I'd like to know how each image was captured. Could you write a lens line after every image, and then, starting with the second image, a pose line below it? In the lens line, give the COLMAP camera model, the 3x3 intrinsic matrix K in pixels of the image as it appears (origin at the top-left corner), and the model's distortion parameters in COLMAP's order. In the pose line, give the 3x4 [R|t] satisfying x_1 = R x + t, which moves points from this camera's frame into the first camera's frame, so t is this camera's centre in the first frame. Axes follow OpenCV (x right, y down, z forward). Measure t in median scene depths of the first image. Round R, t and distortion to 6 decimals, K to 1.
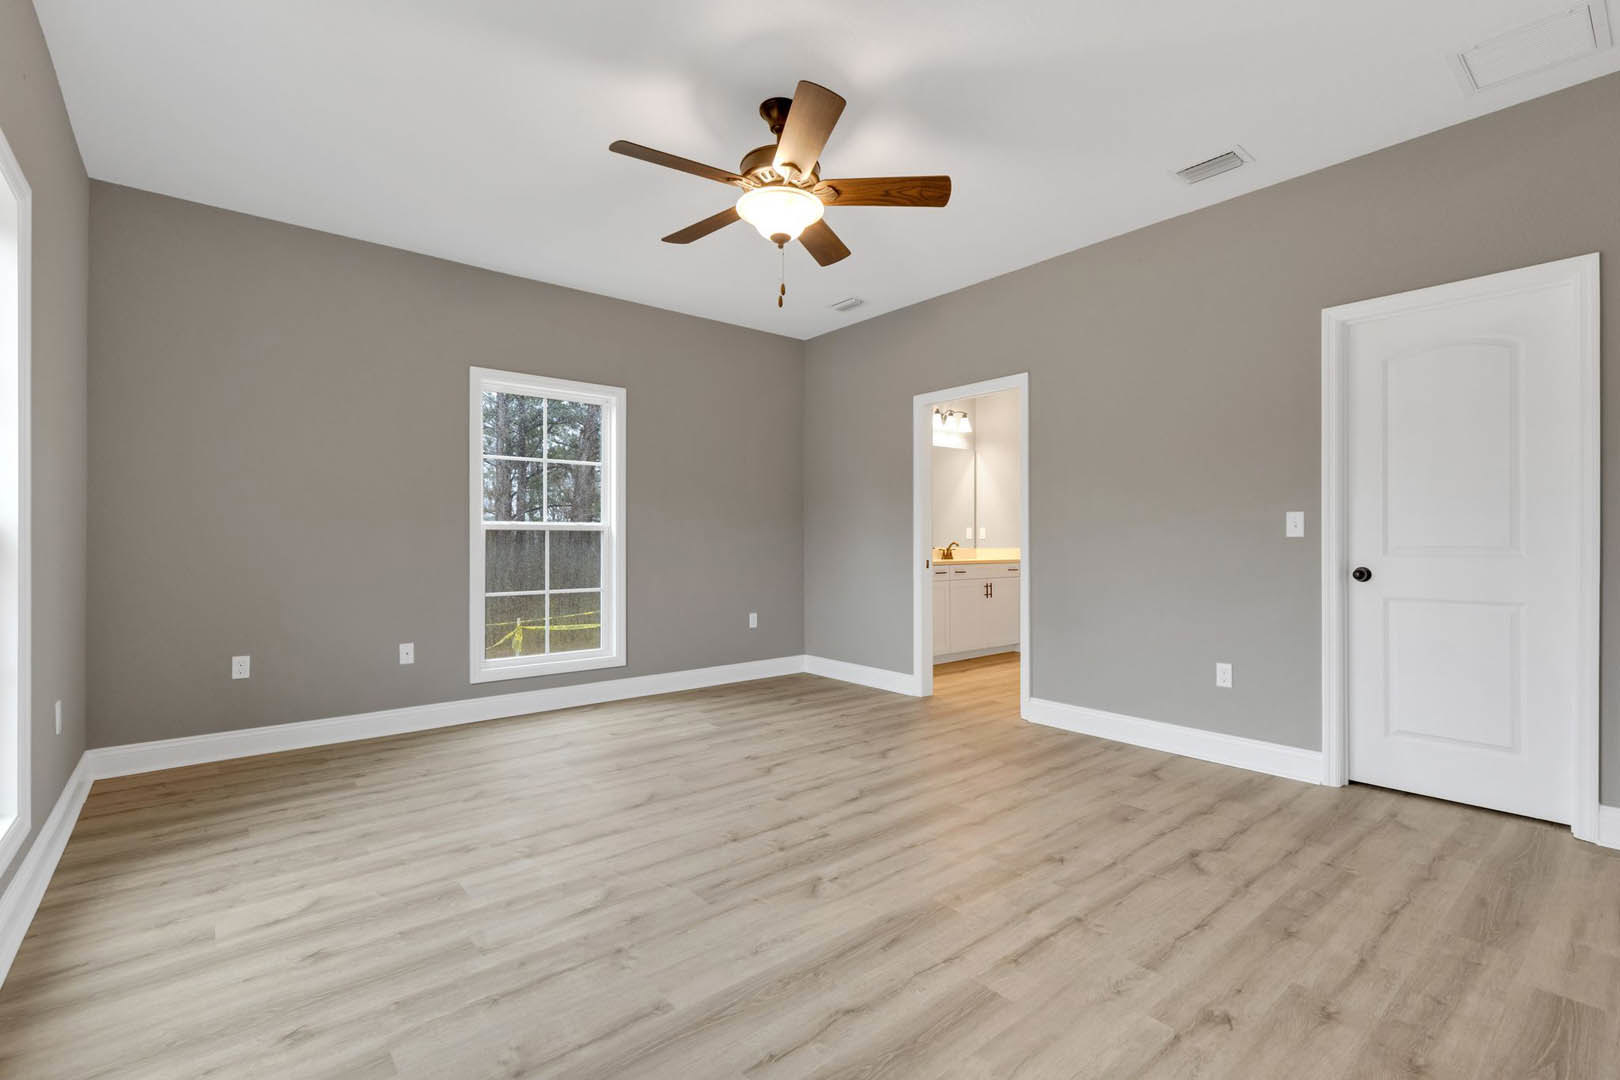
lens RADIAL K [[754.2, 0, 814.0], [0, 754.2, 543.0], [0, 0, 1]] dist [0.004685, 0.000126]
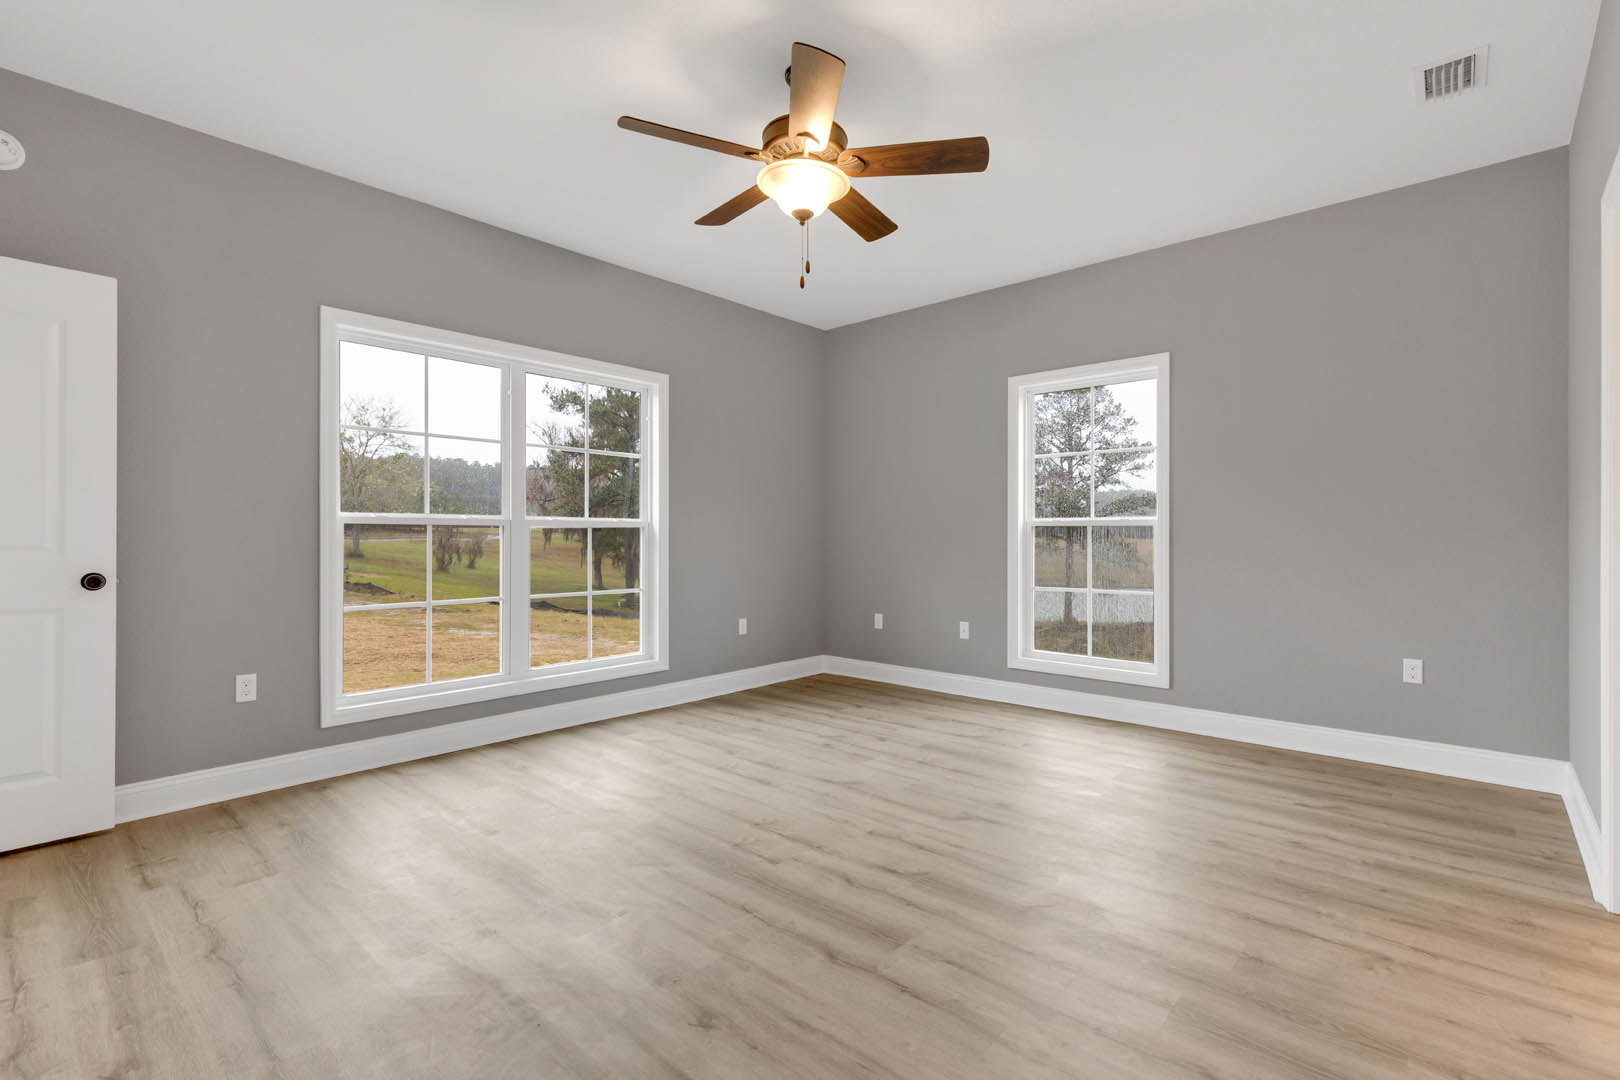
lens RADIAL K [[722.9, 0, 803.2], [0, 722.9, 534.6], [0, 0, 1]] dist [0.011674, -0.000249]
pose [[0.140430, 0.001297, -0.990090, 0.853696], [-0.004605, 0.999989, 0.000657, -0.008441], [0.990080, 0.004467, 0.140435, 0.877127]]
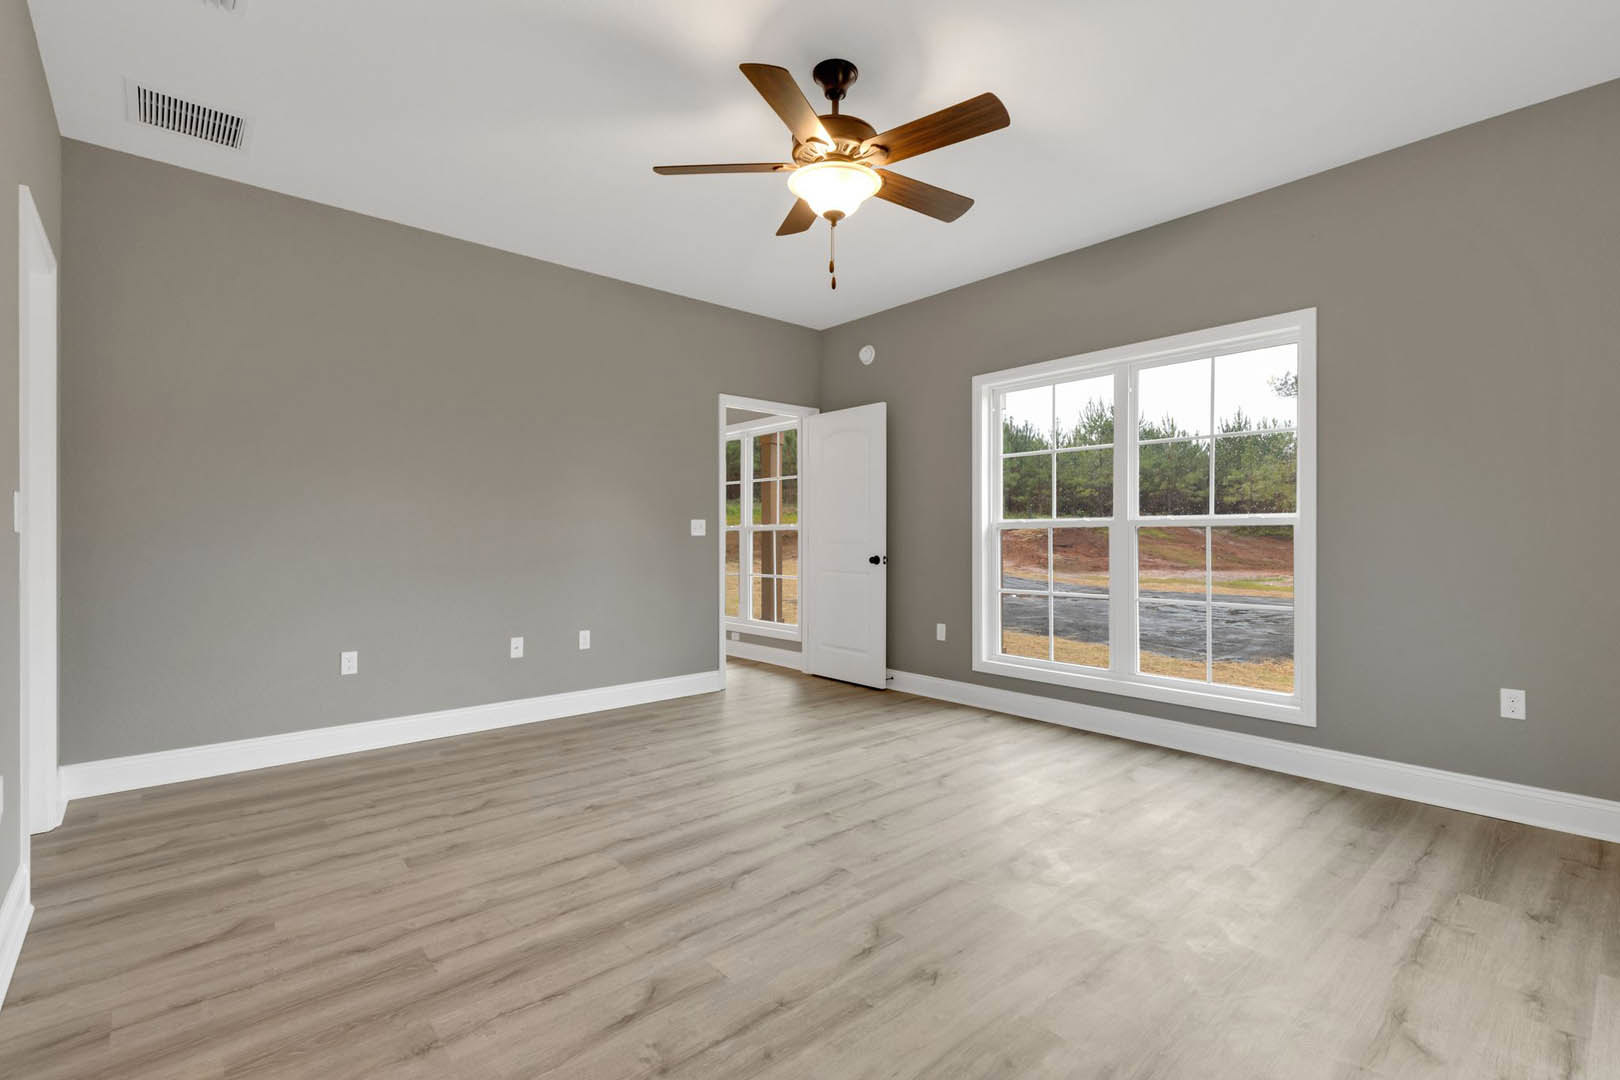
lens RADIAL K [[722.9, 0, 847.0], [0, 722.9, 536.6], [0, 0, 1]] dist [0.011674, -0.000249]
pose [[-0.997369, 0.002557, -0.072449, 0.004148], [0.002324, 0.999992, 0.003291, -0.008291], [0.072457, 0.003114, -0.997367, 1.912482]]
